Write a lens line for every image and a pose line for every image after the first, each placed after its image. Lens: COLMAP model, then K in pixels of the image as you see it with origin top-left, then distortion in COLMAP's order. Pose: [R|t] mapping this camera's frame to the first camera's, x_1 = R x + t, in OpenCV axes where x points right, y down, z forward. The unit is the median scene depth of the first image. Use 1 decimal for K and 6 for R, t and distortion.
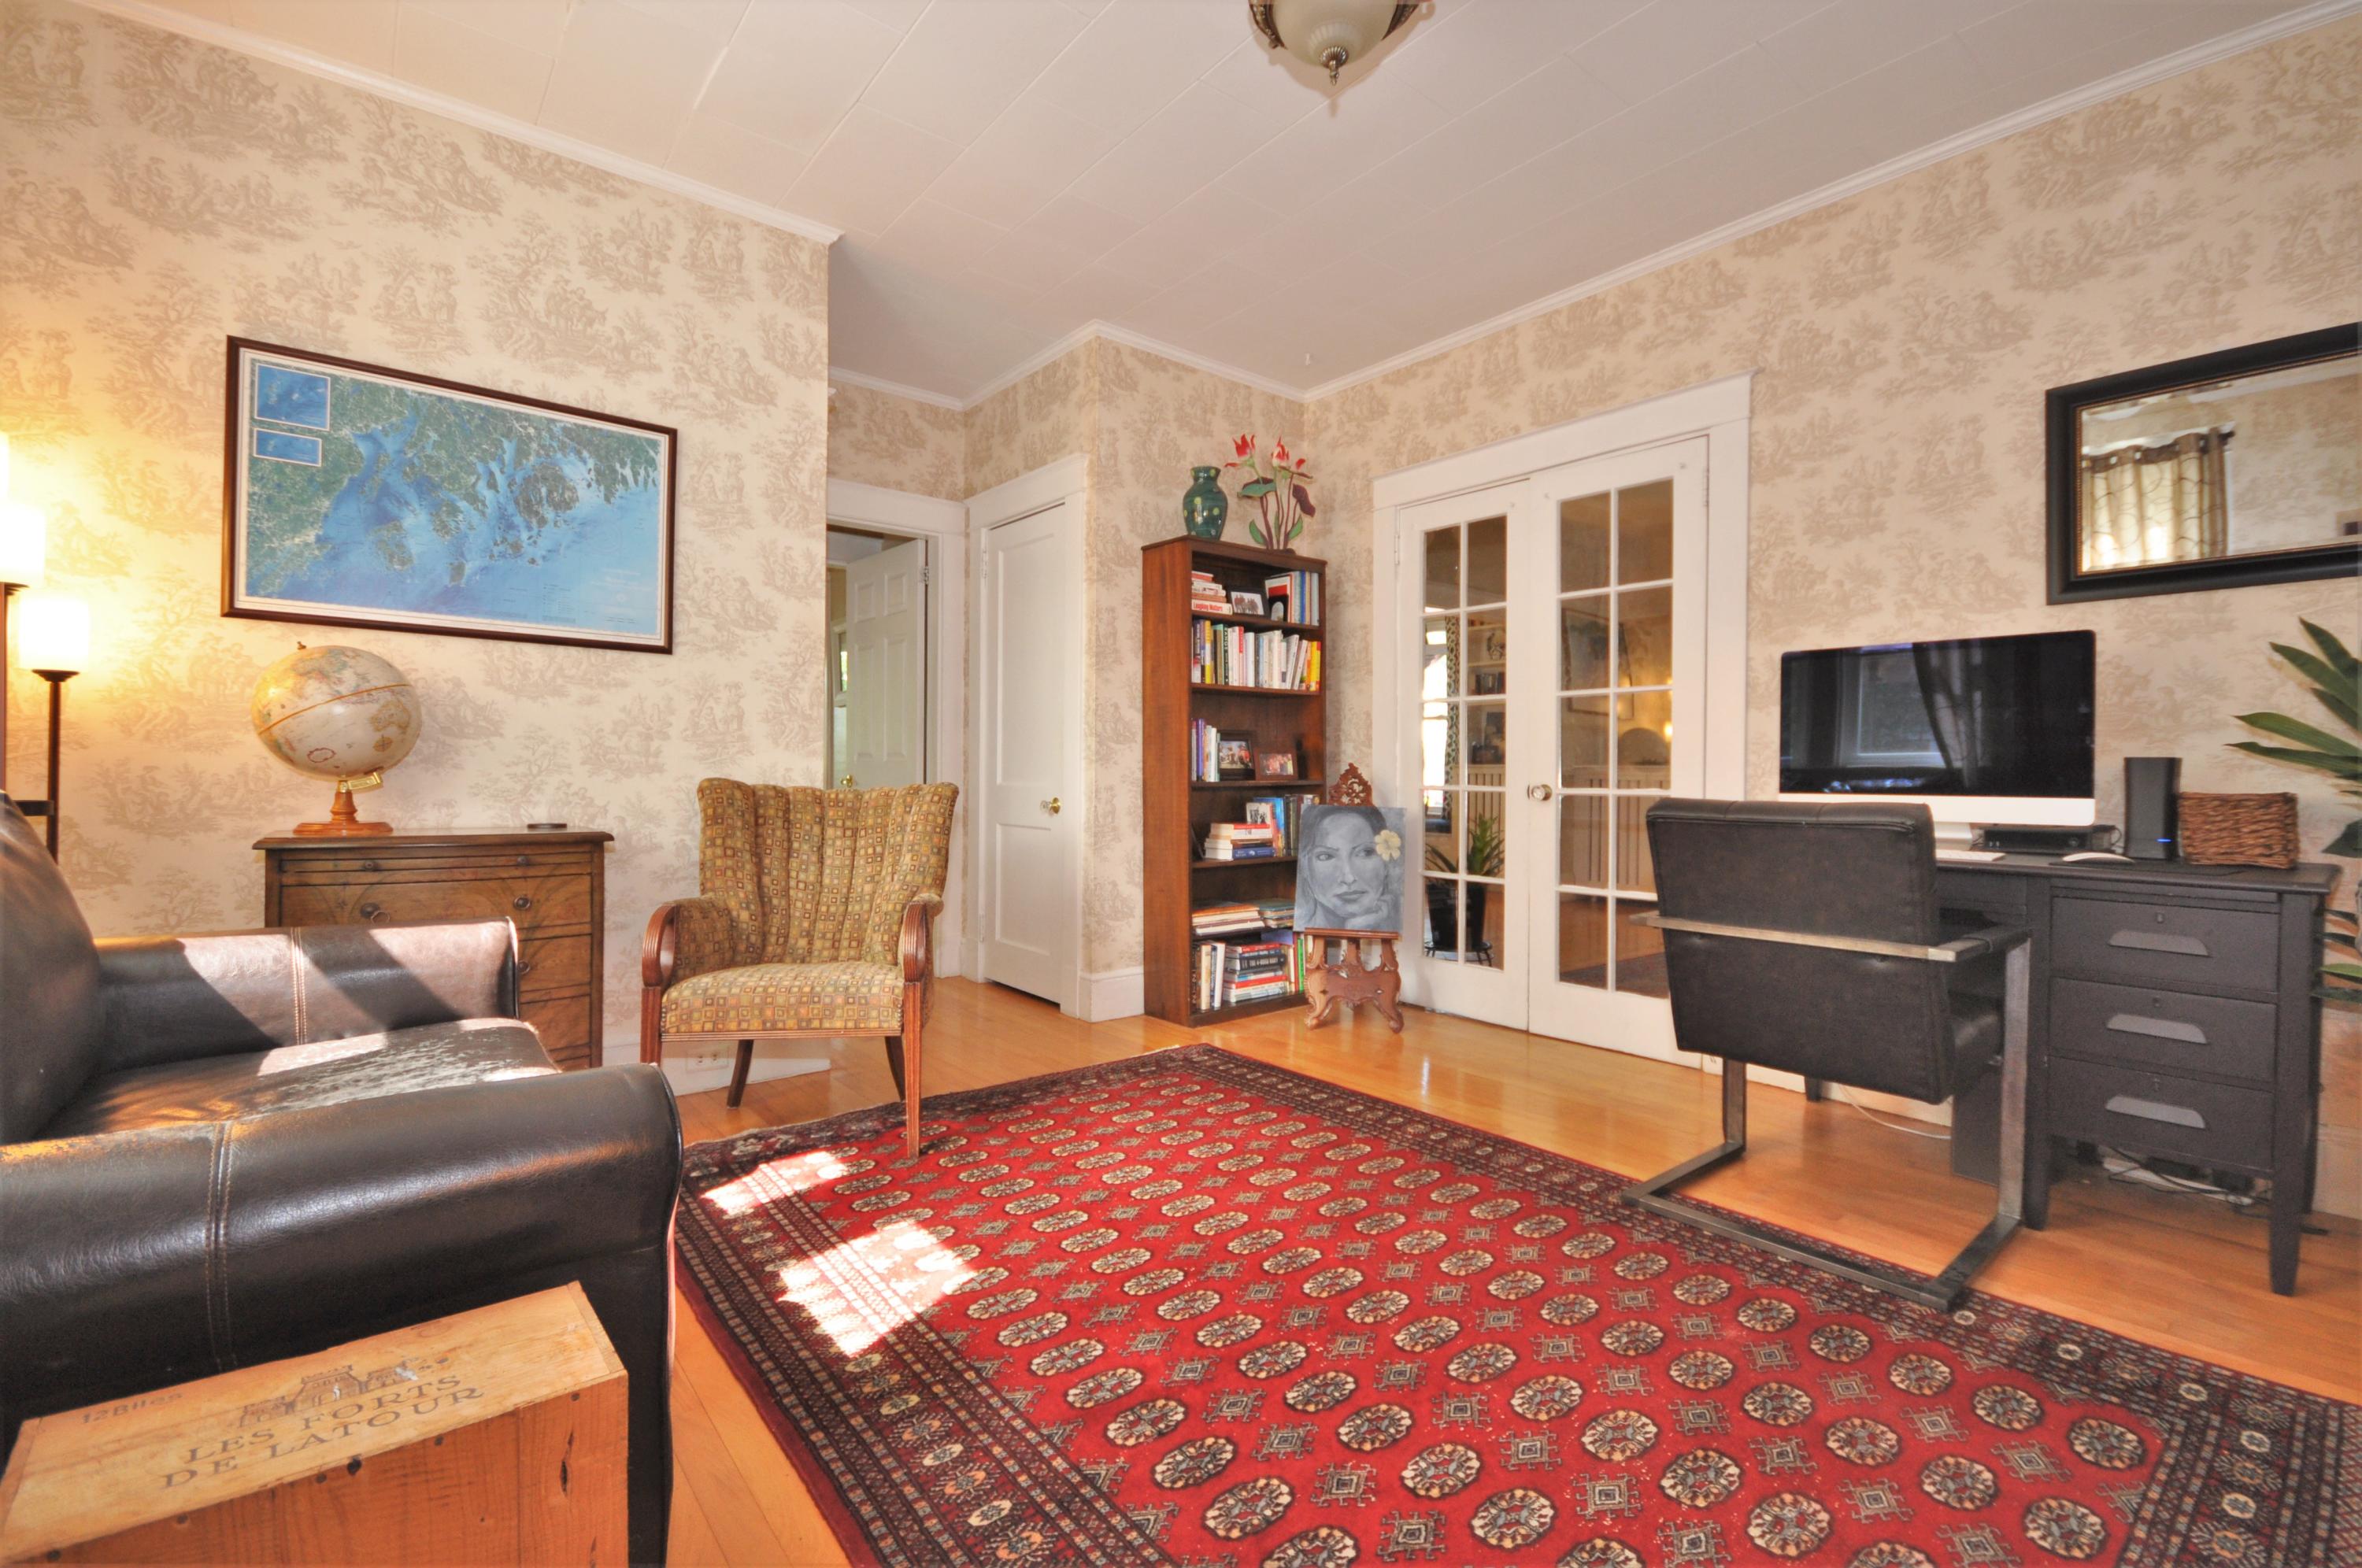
lens RADIAL K [[1060.8, 0, 1200.0], [0, 1060.8, 779.0], [0, 0, 1]] dist [0.010701, -0.012110]
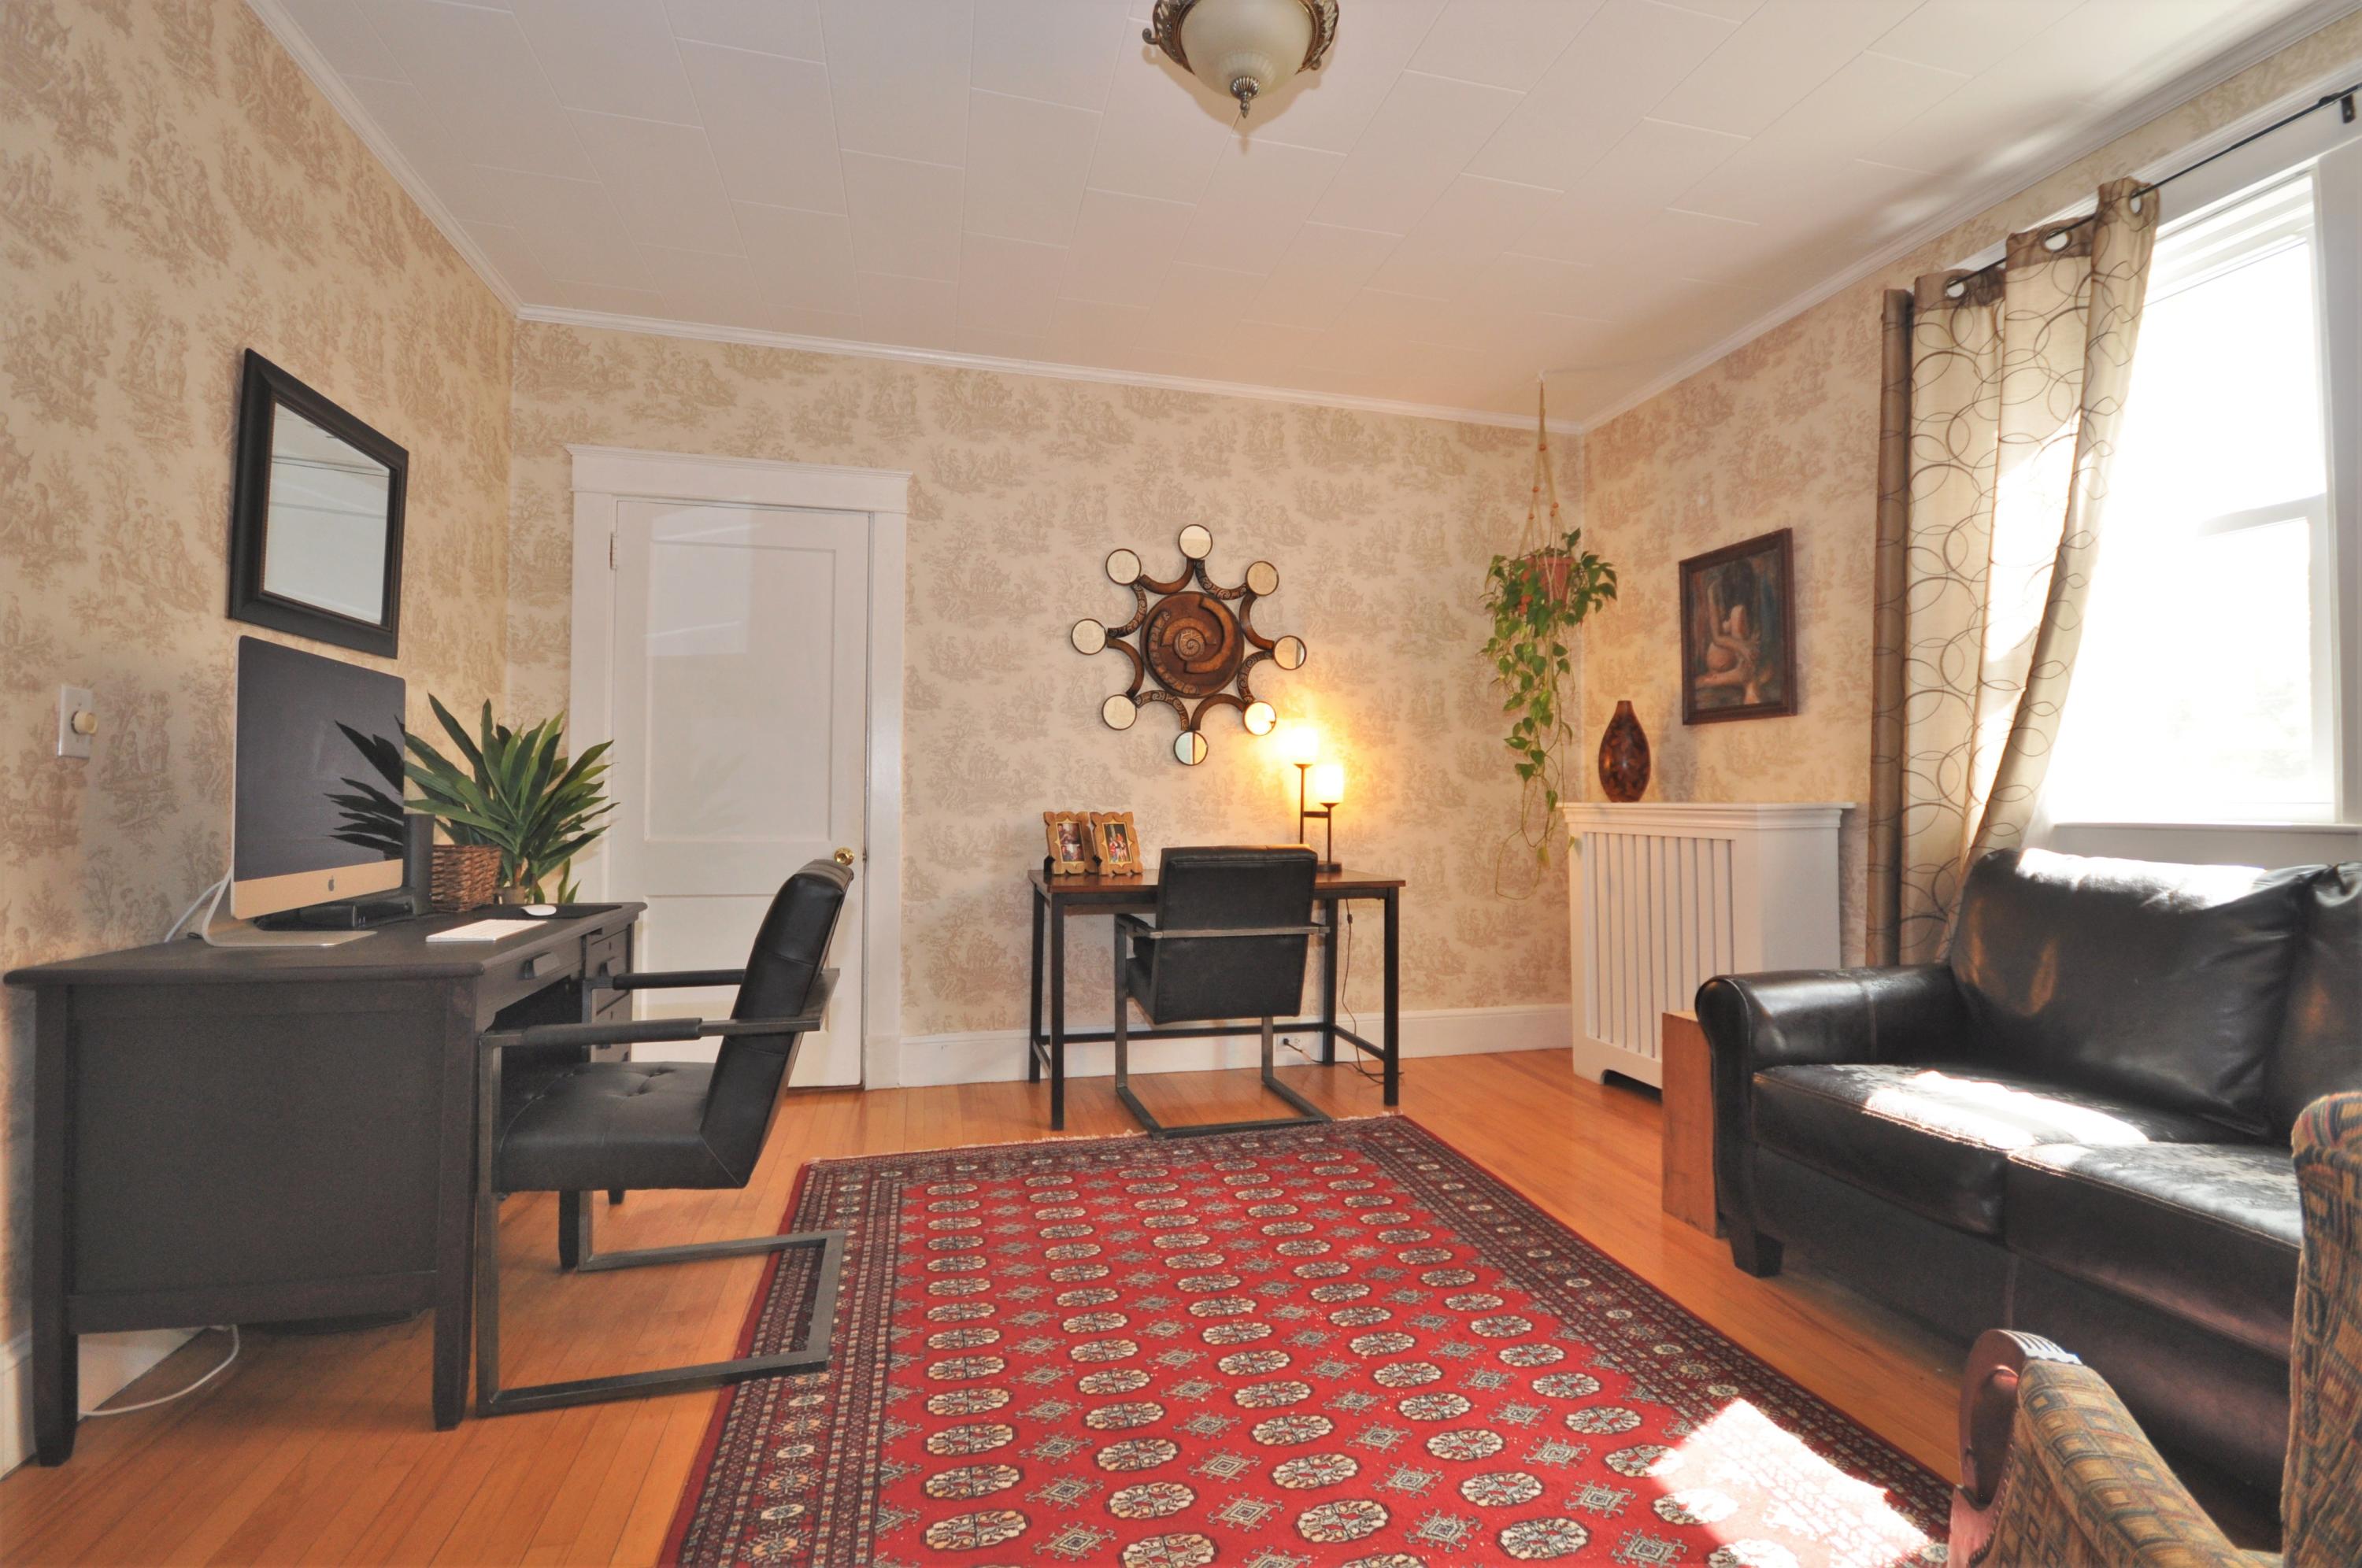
lens RADIAL K [[1060.8, 0, 1200.0], [0, 1060.8, 779.0], [0, 0, 1]] dist [0.010701, -0.012110]
pose [[-0.911516, -0.002675, 0.411257, -0.247329], [-0.008863, 0.999874, -0.013139, -0.058655], [-0.411170, -0.015622, -0.911425, 2.026956]]
